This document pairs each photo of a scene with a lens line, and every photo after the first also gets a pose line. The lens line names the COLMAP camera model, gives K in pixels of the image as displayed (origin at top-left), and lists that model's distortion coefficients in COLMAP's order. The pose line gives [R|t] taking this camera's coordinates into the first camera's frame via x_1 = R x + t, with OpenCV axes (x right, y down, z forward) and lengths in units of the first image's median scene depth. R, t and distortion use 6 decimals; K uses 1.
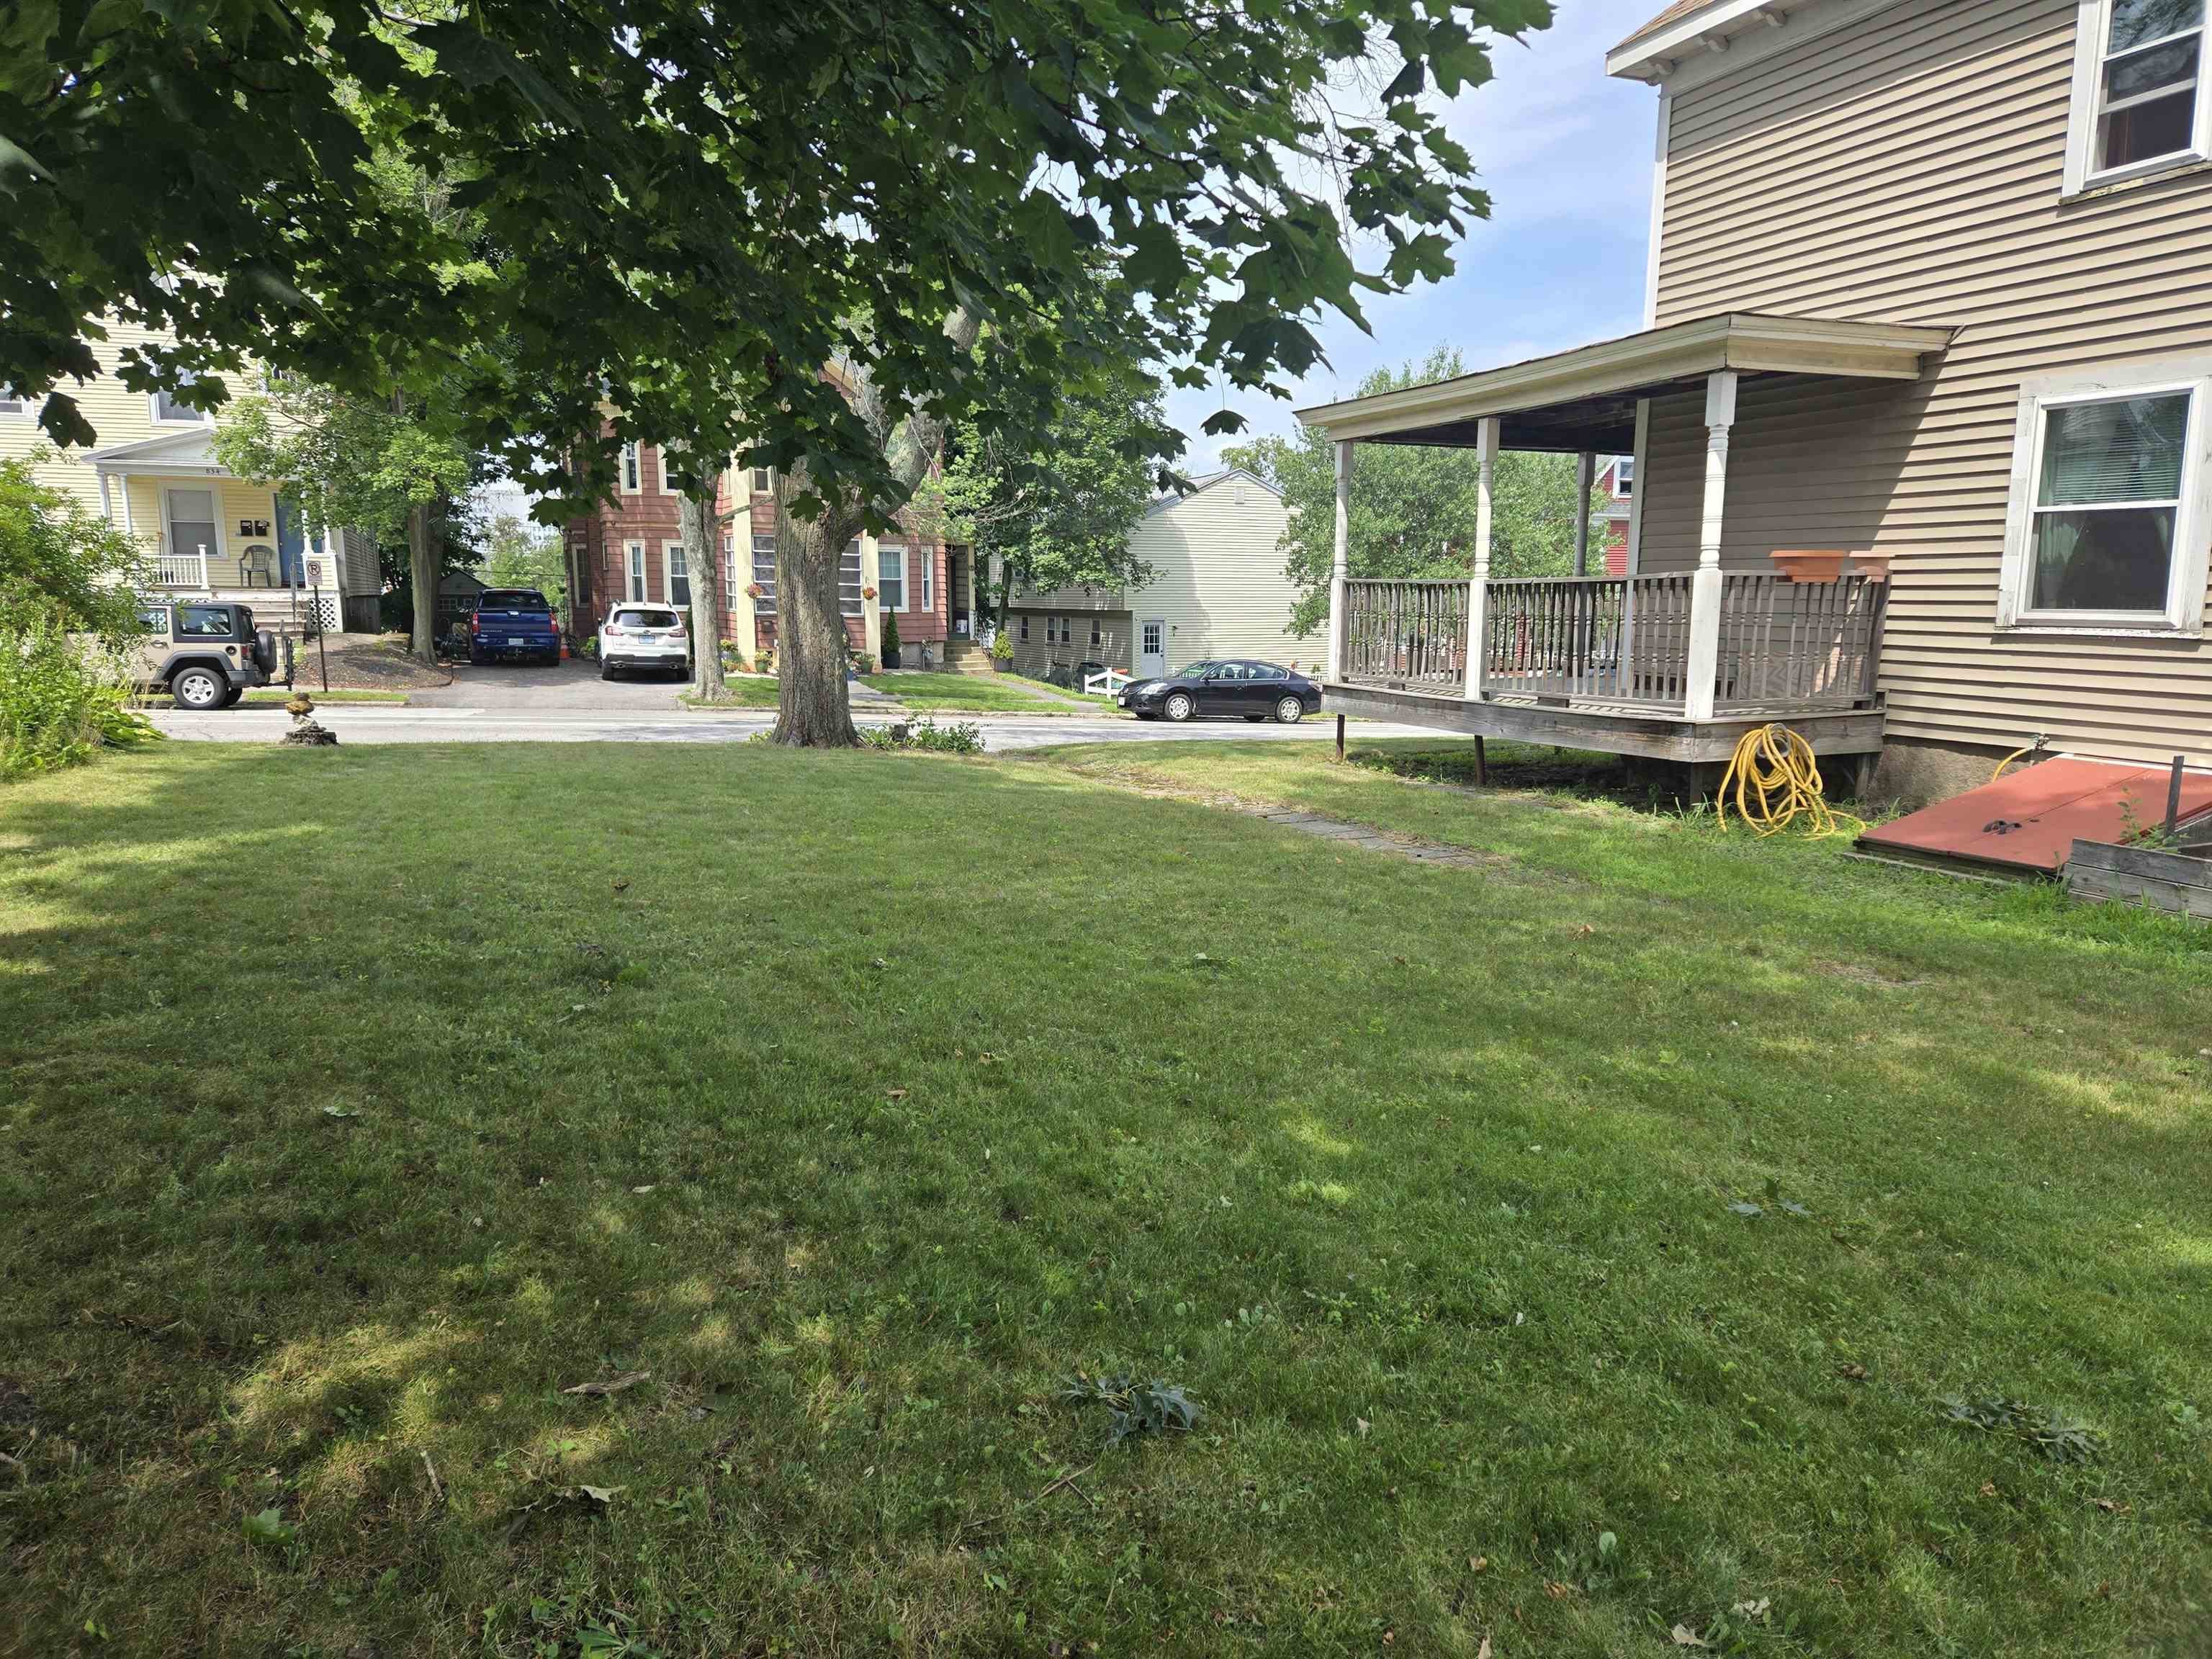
lens RADIAL K [[1477.3, 0, 1104.1], [0, 1477.3, 833.9], [0, 0, 1]] dist [0.086470, -0.067019]
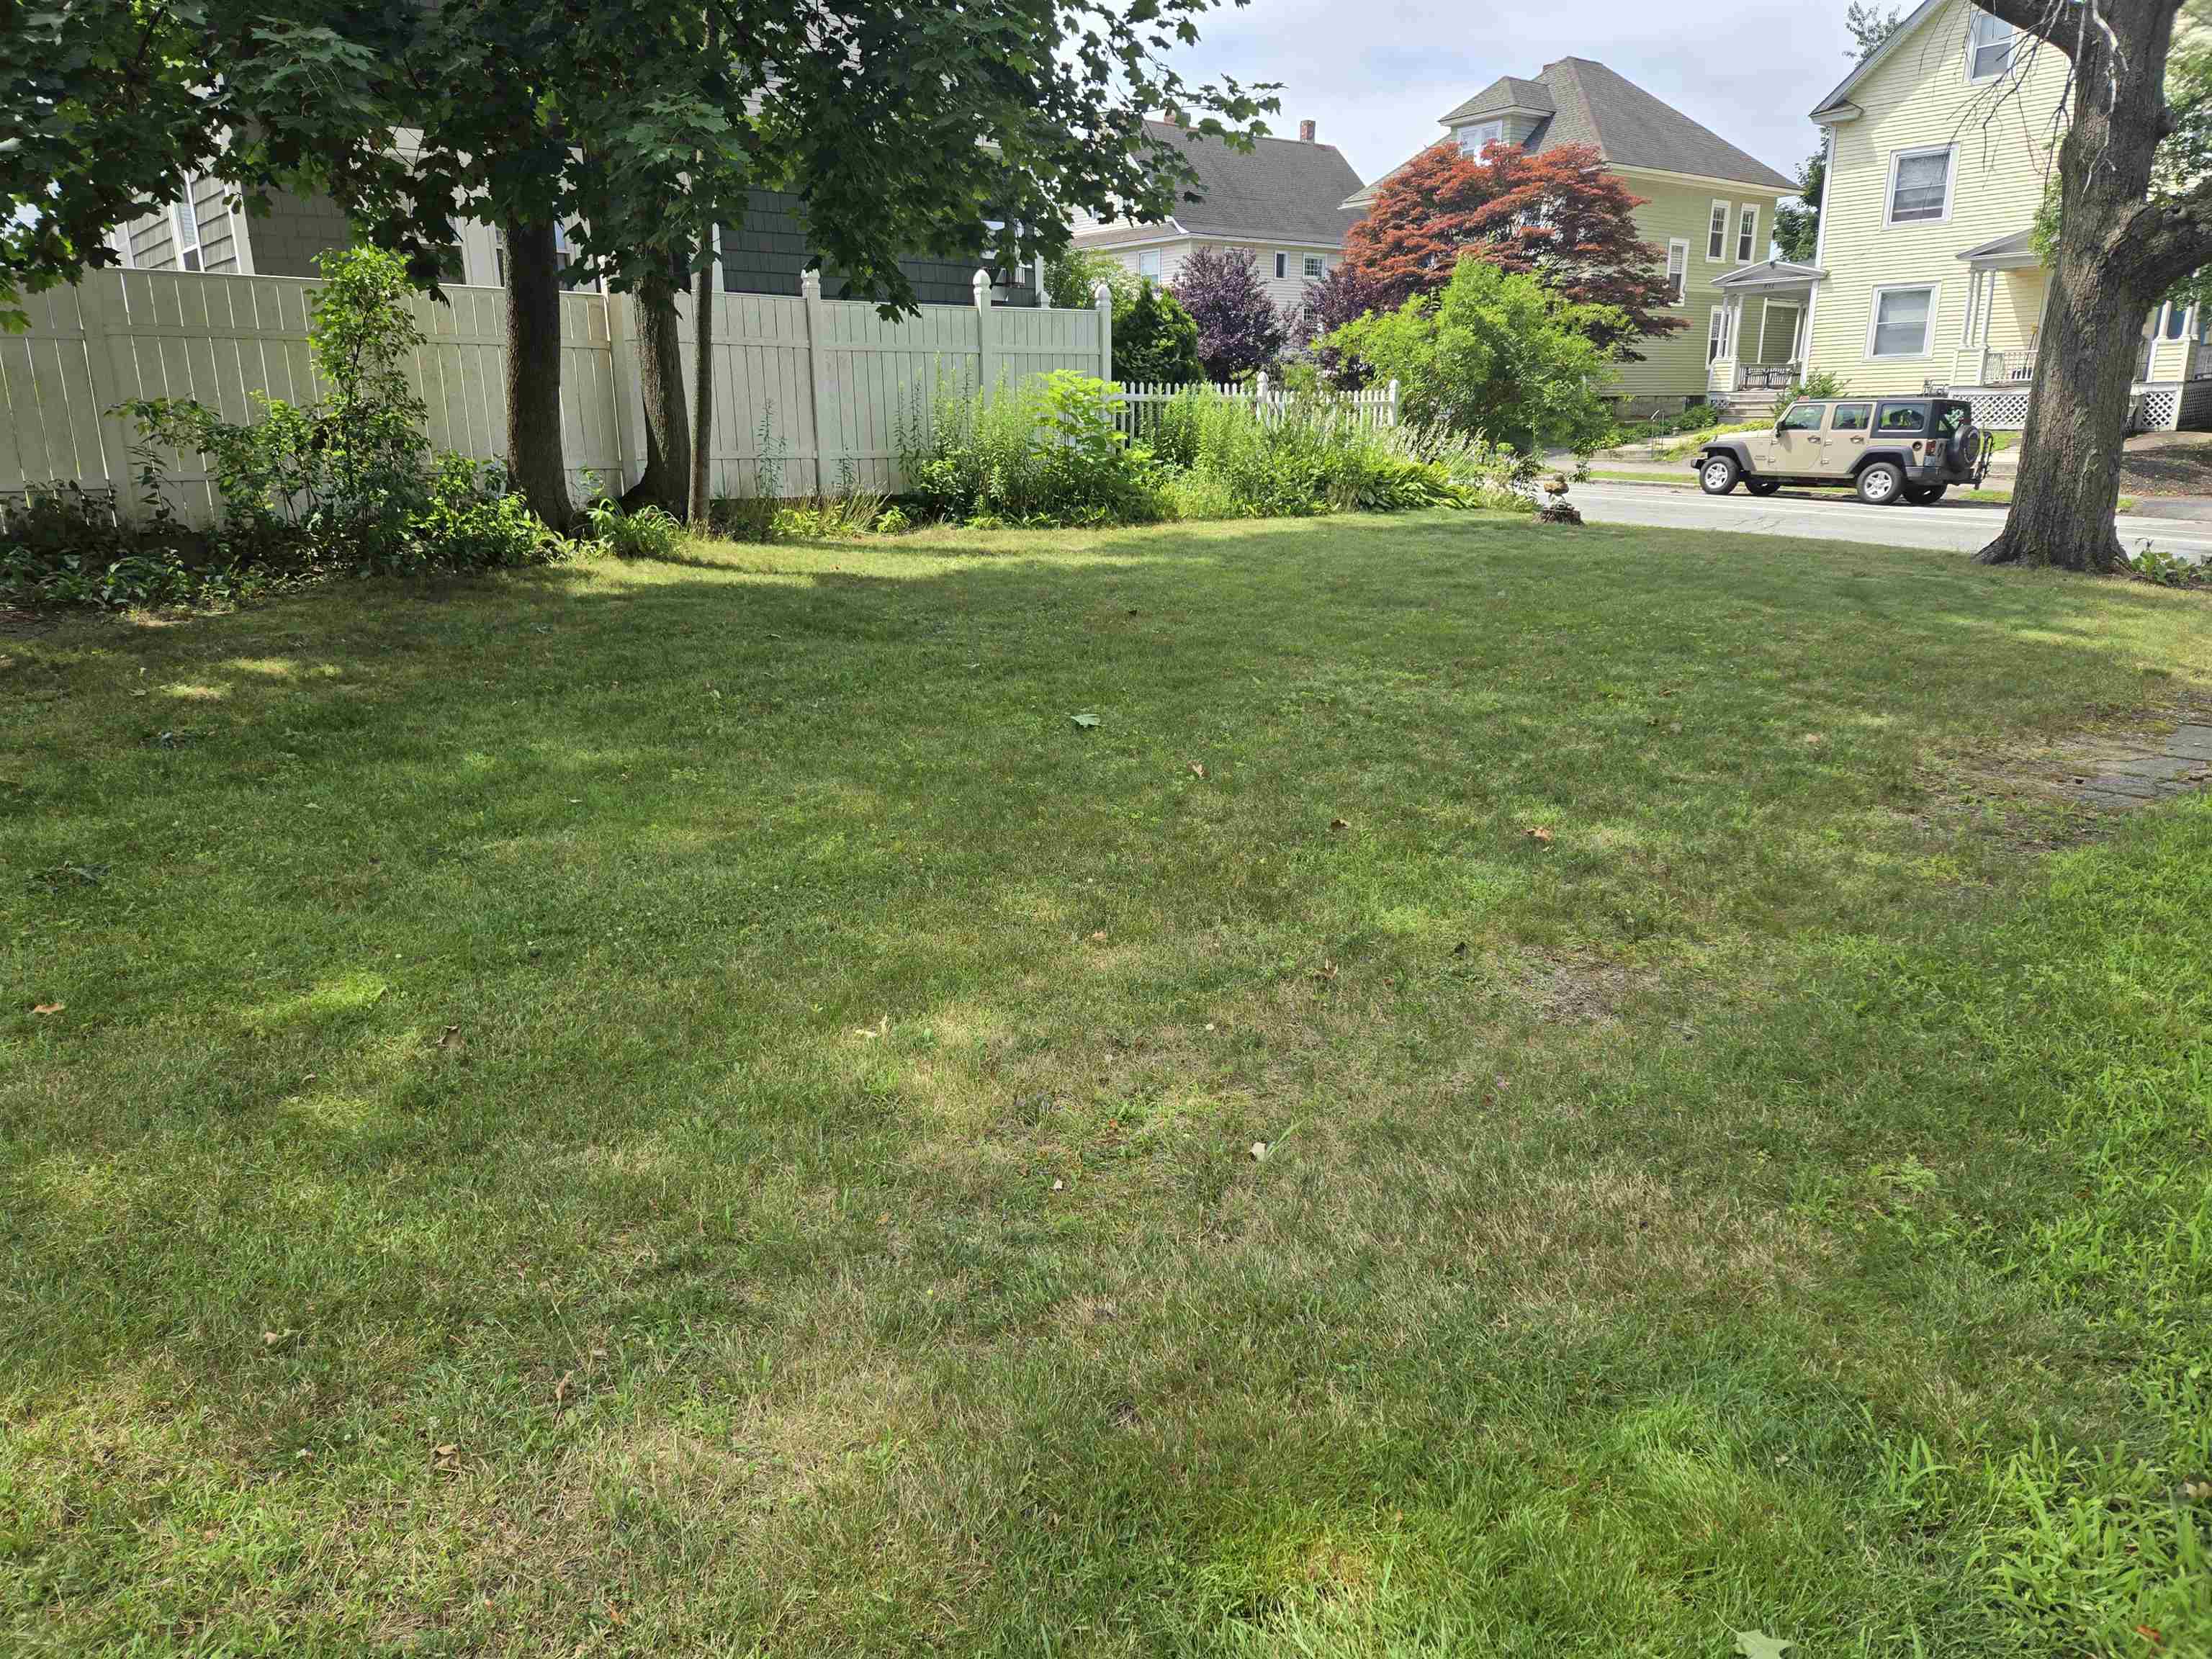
lens RADIAL K [[1477.3, 0, 1104.1], [0, 1477.3, 833.9], [0, 0, 1]] dist [0.086470, -0.067019]
pose [[0.291375, 0.255679, -0.921807, 0.646406], [-0.142448, 0.964473, 0.222487, -0.042855], [0.945944, 0.066483, 0.317444, 0.422257]]
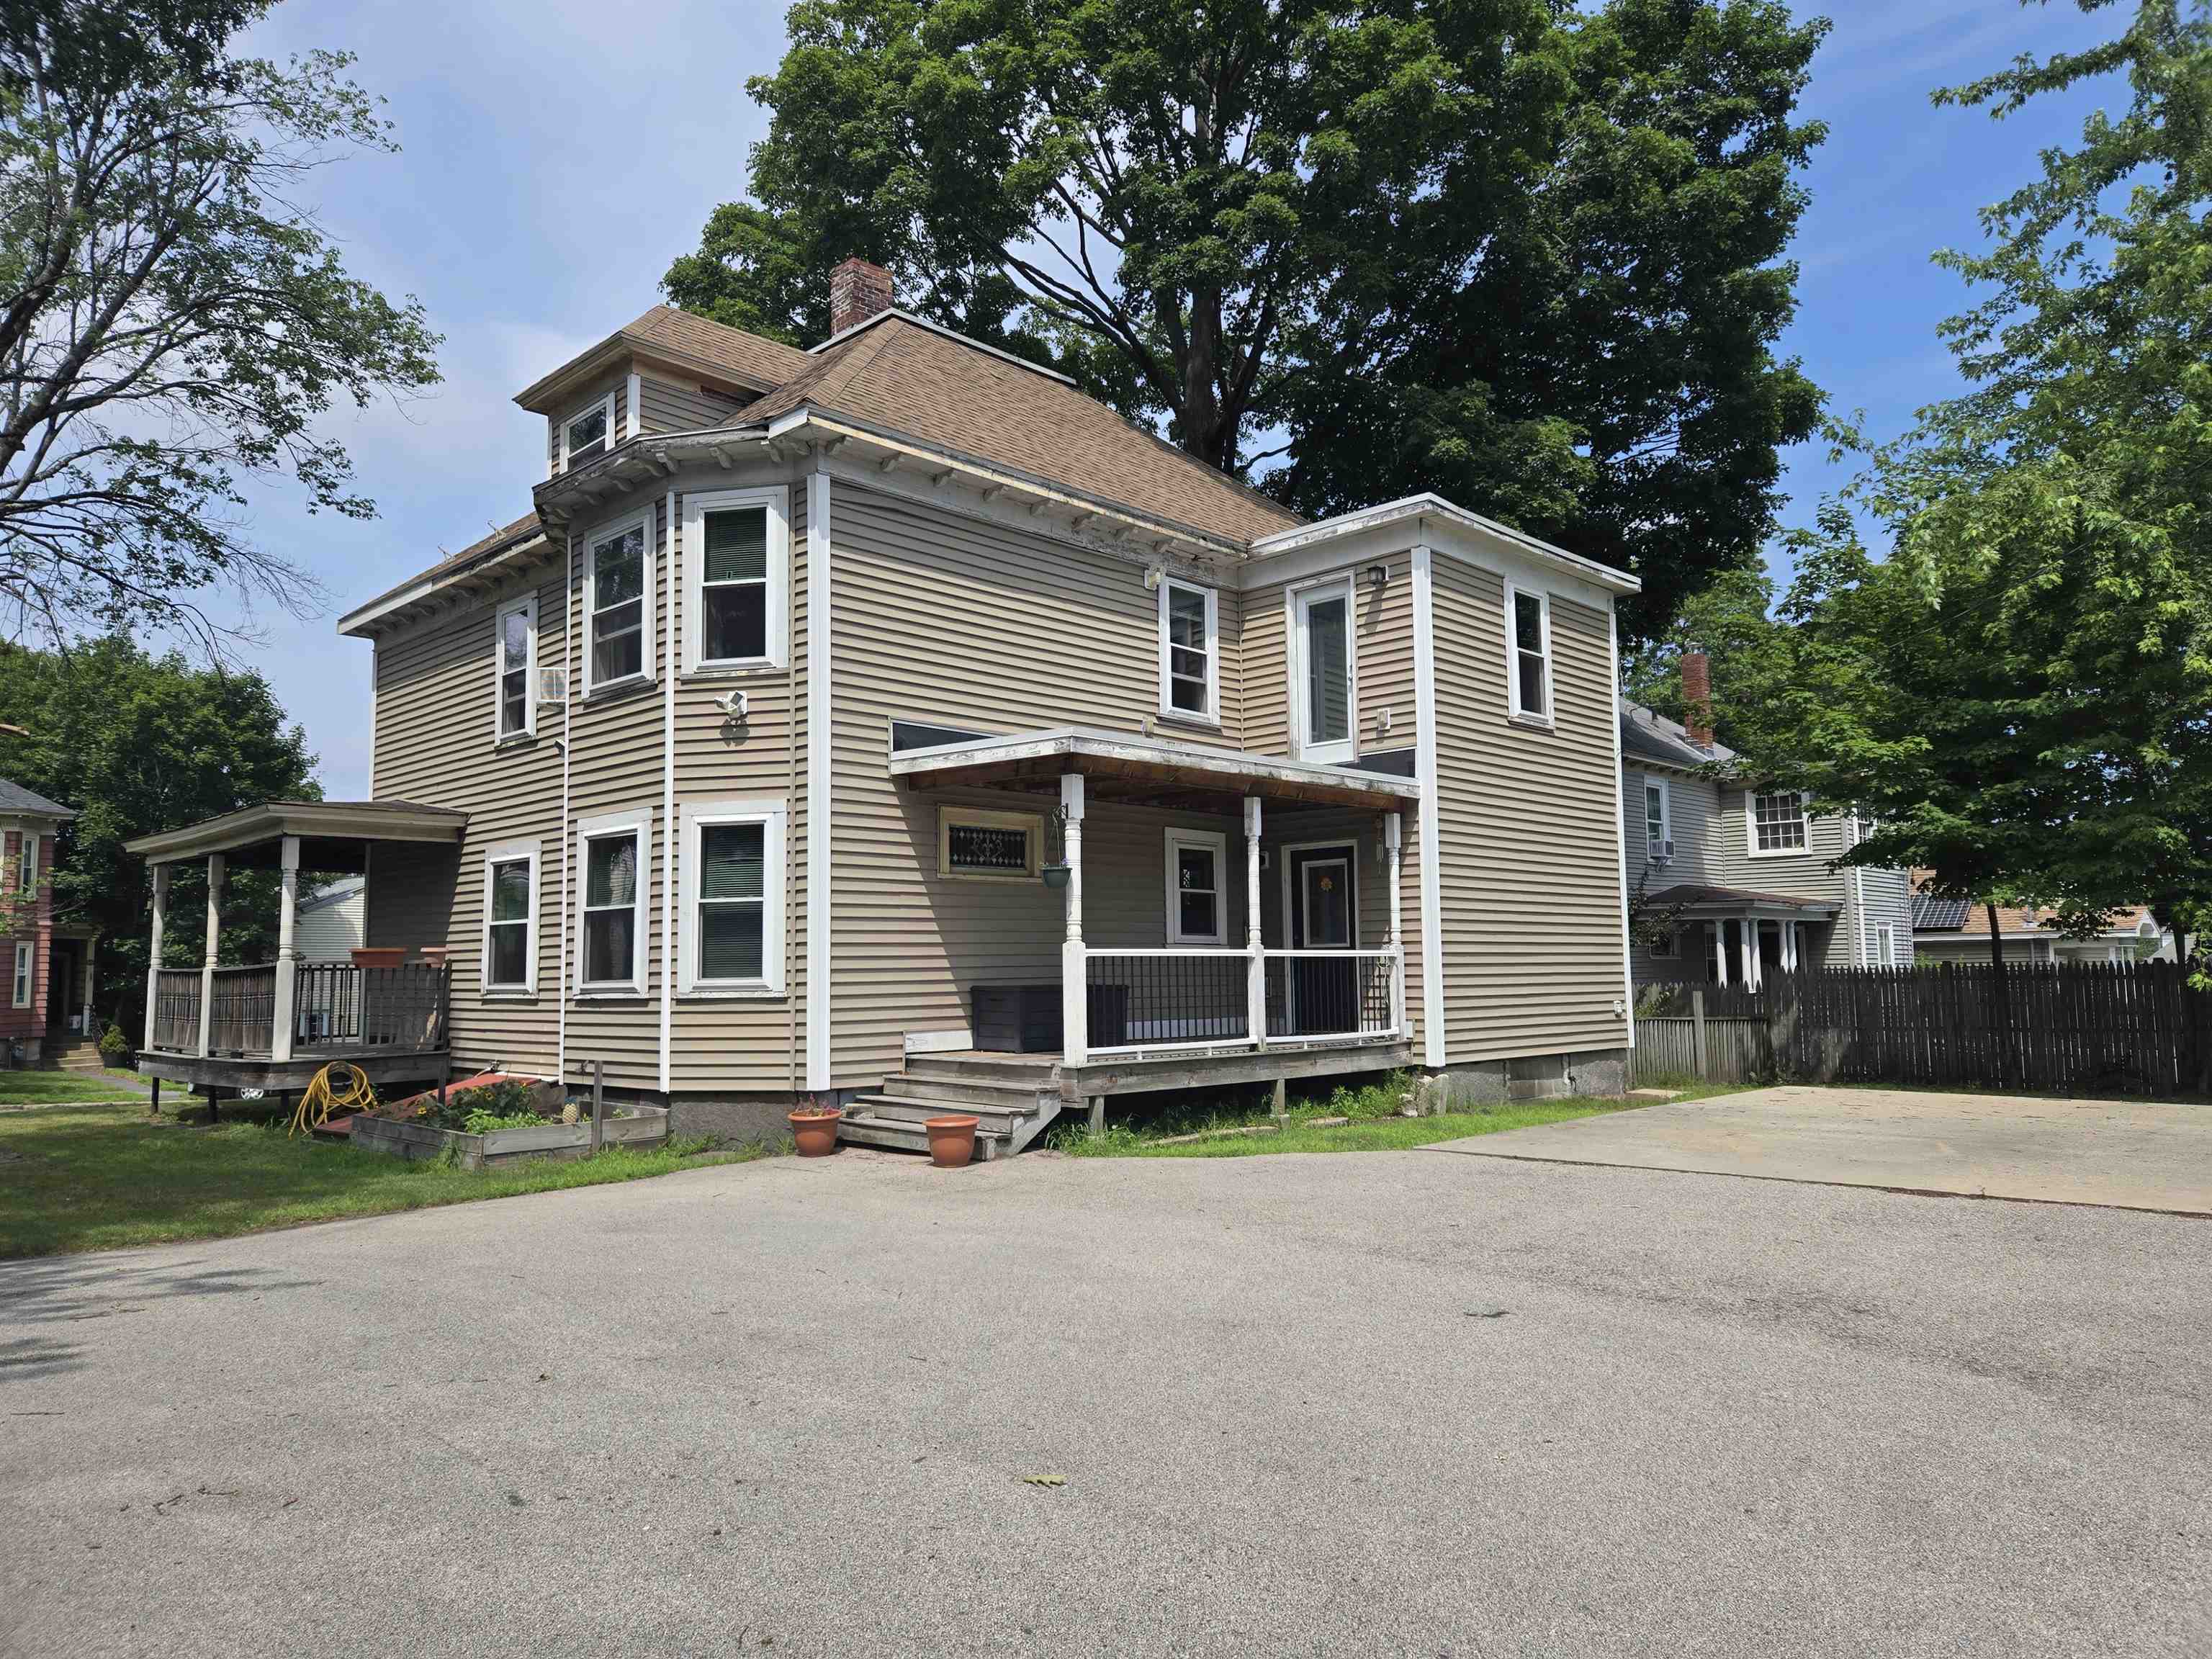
lens RADIAL K [[1478.2, 0, 1134.1], [0, 1478.2, 831.4], [0, 0, 1]] dist [0.090306, -0.080786]
pose [[0.917979, 0.023695, 0.395921, 0.614542], [0.079069, 0.967245, -0.241217, 0.138613], [-0.388669, 0.252737, 0.886037, -0.747719]]
